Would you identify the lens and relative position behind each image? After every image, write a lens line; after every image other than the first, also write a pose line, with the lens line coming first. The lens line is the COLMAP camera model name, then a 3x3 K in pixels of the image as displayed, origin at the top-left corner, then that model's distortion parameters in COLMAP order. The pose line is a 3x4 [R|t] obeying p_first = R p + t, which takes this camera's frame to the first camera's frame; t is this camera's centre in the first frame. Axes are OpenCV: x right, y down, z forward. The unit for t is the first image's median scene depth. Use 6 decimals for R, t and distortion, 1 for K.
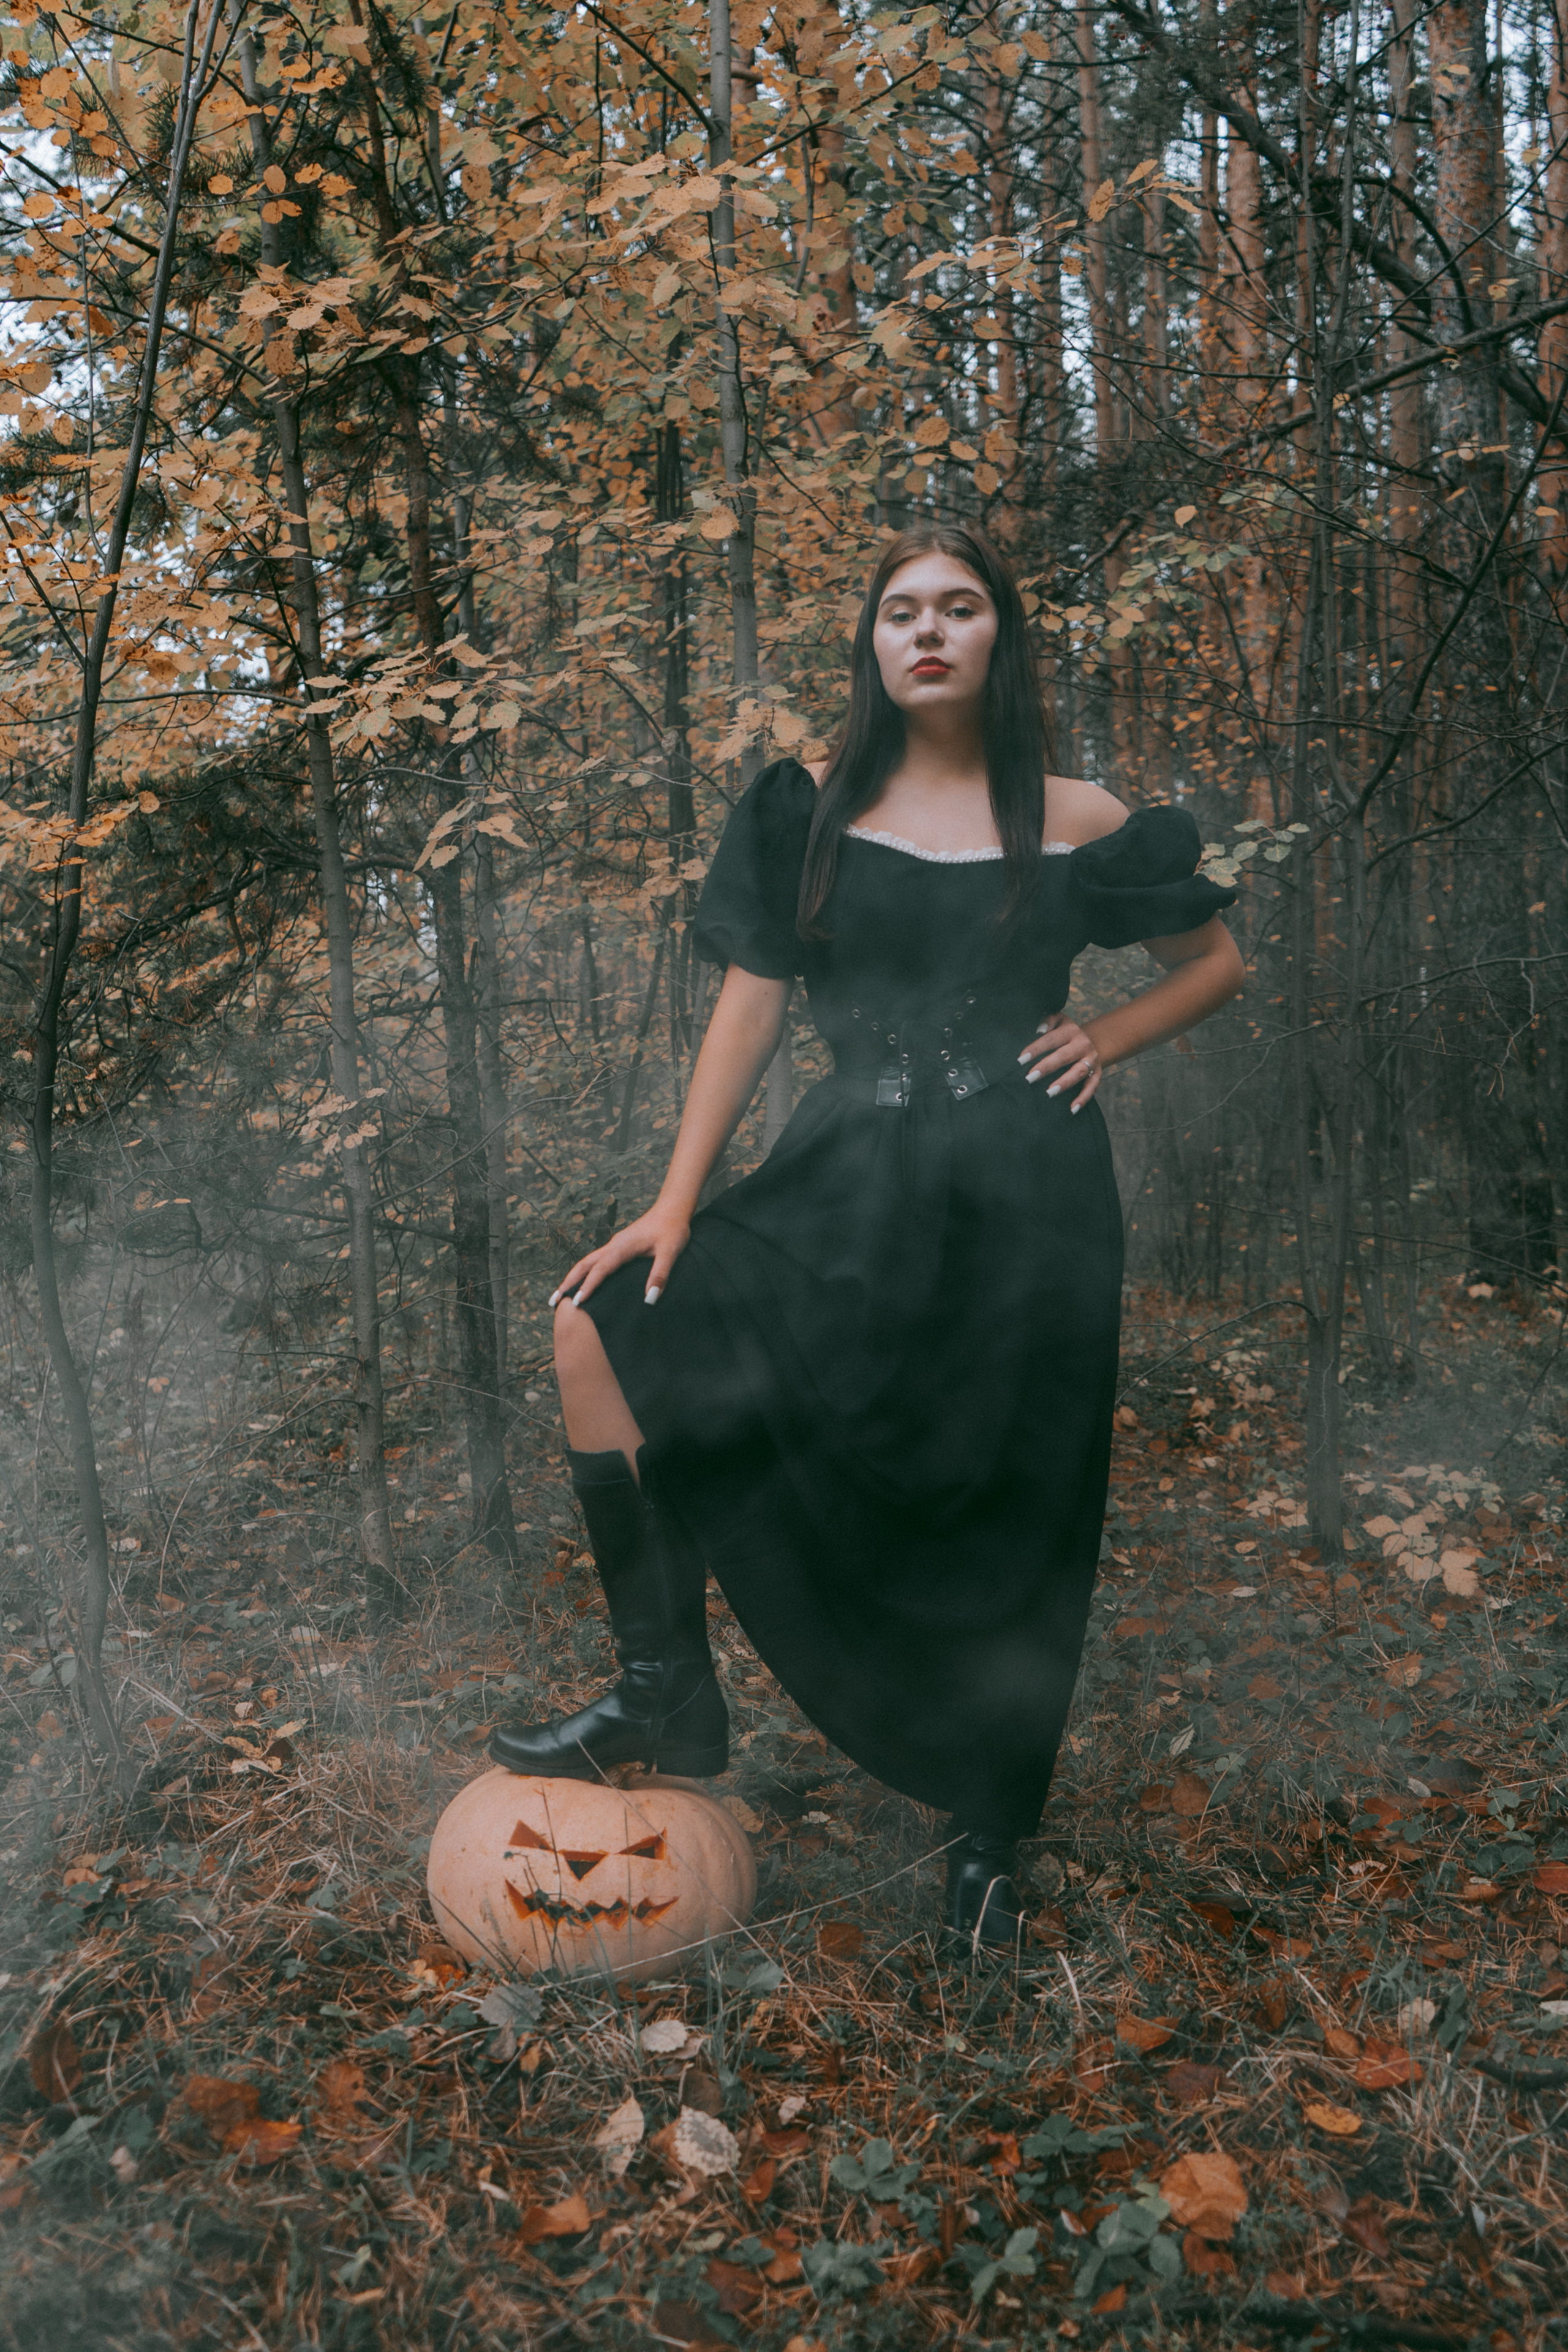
lens RADIAL K [[1878.0, 0, 778.5], [0, 1878.0, 1175.6], [0, 0, 1]] dist [-0.006844, -0.002635]
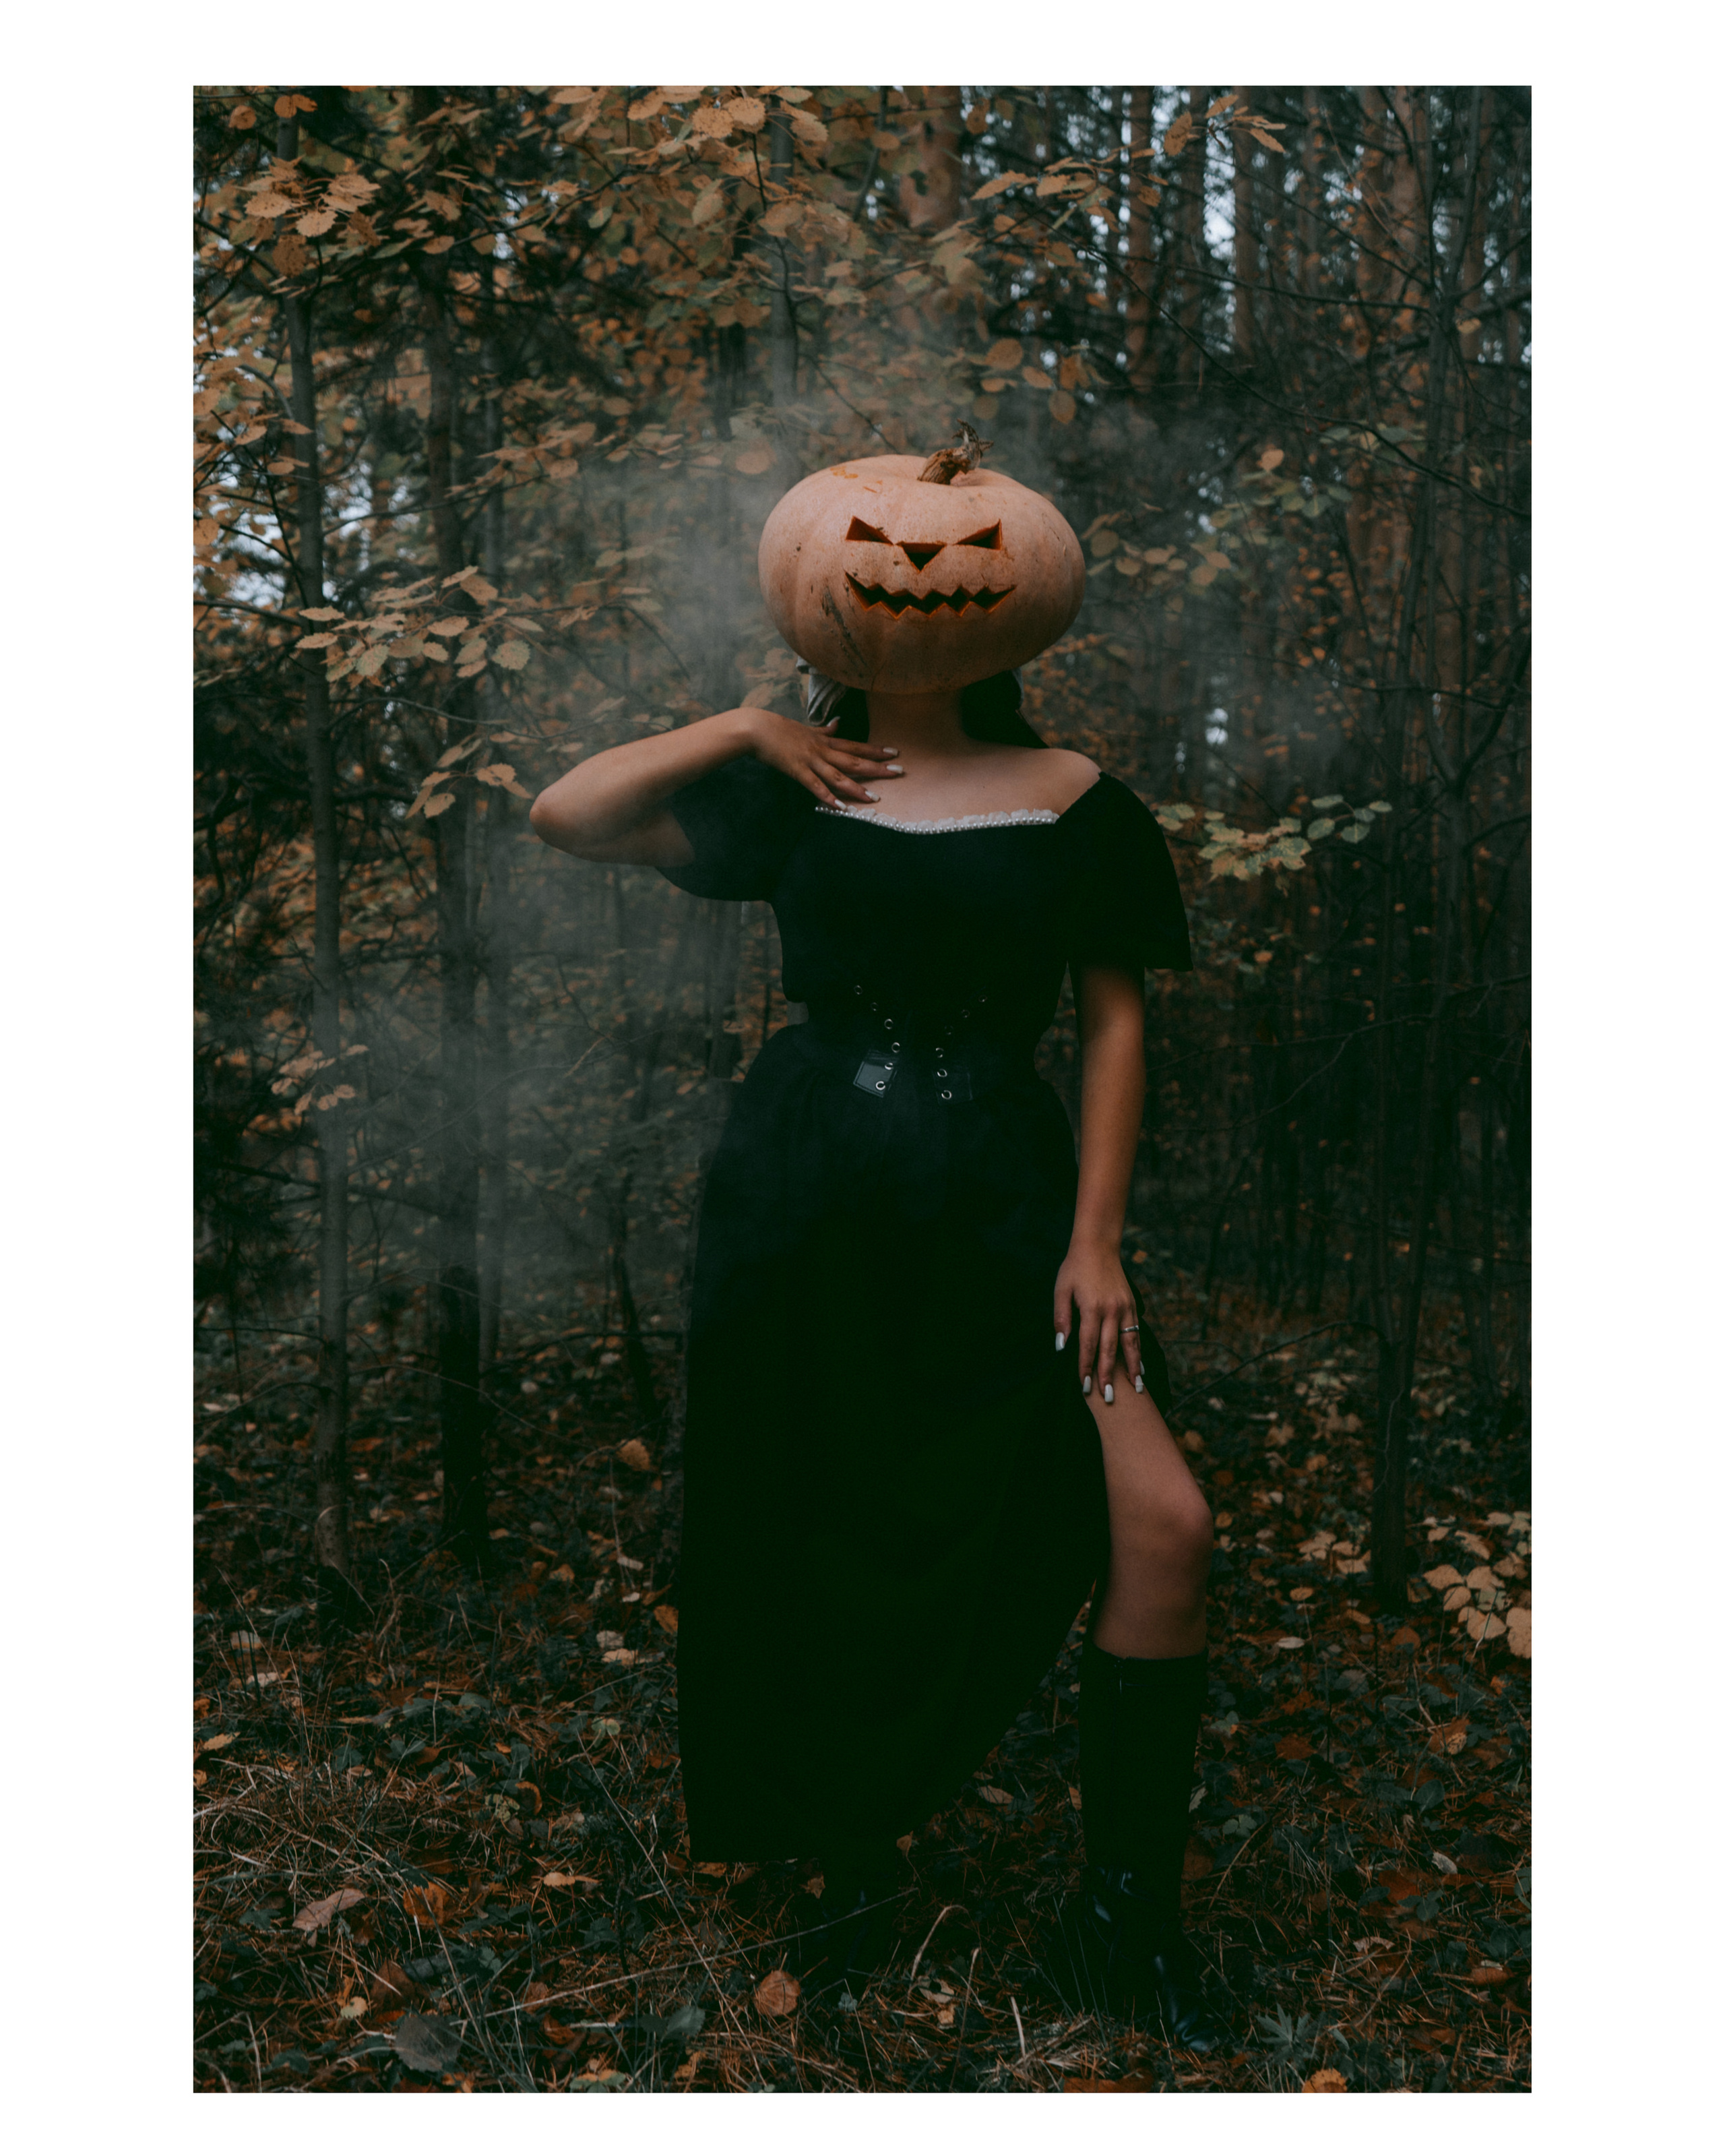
lens RADIAL K [[2171.4, 0, 852.8], [0, 2171.4, 1087.5], [0, 0, 1]] dist [0.020245, 0.000000]
pose [[0.998868, 0.047493, 0.002519, 0.023374], [-0.047413, 0.998550, -0.025501, -0.008982], [-0.003726, 0.025353, 0.999672, -0.056882]]
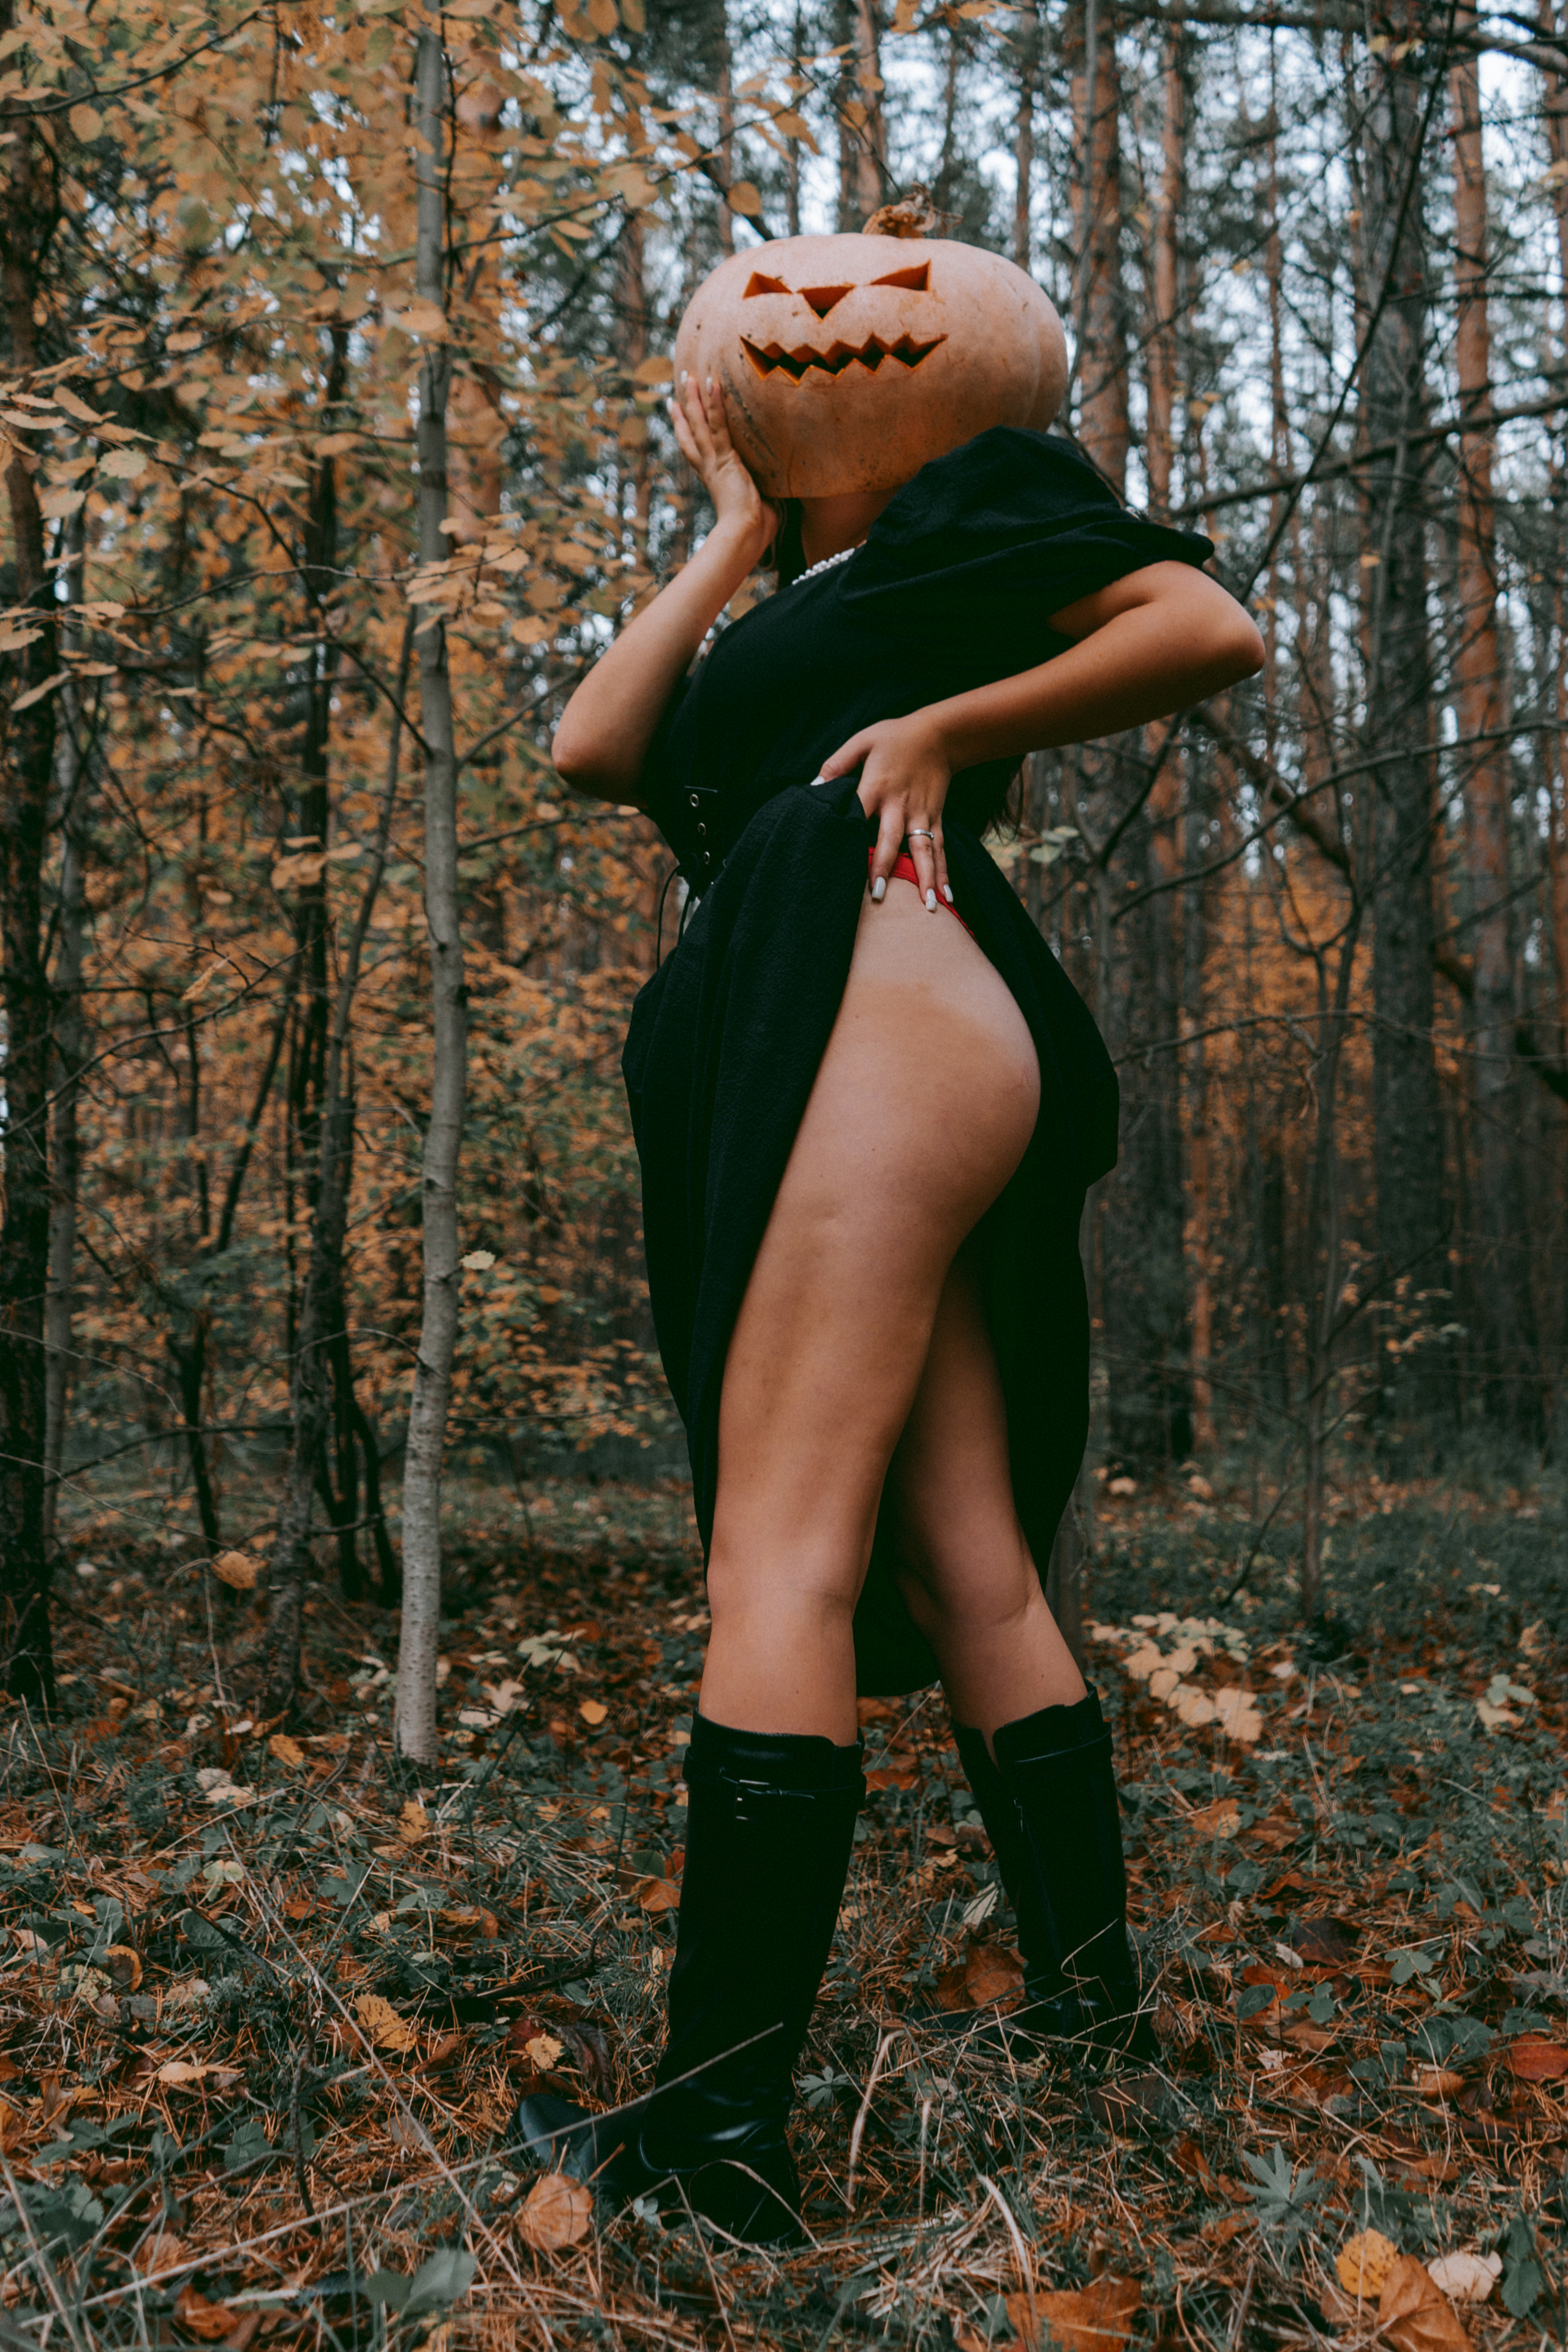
lens RADIAL K [[1878.0, 0, 775.8], [0, 1878.0, 1175.1], [0, 0, 1]] dist [-0.006844, -0.002635]
pose [[0.977025, 0.051777, 0.206738, -0.025374], [-0.024735, 0.991033, -0.131305, 0.088522], [-0.211683, 0.123175, 0.969545, 0.202344]]
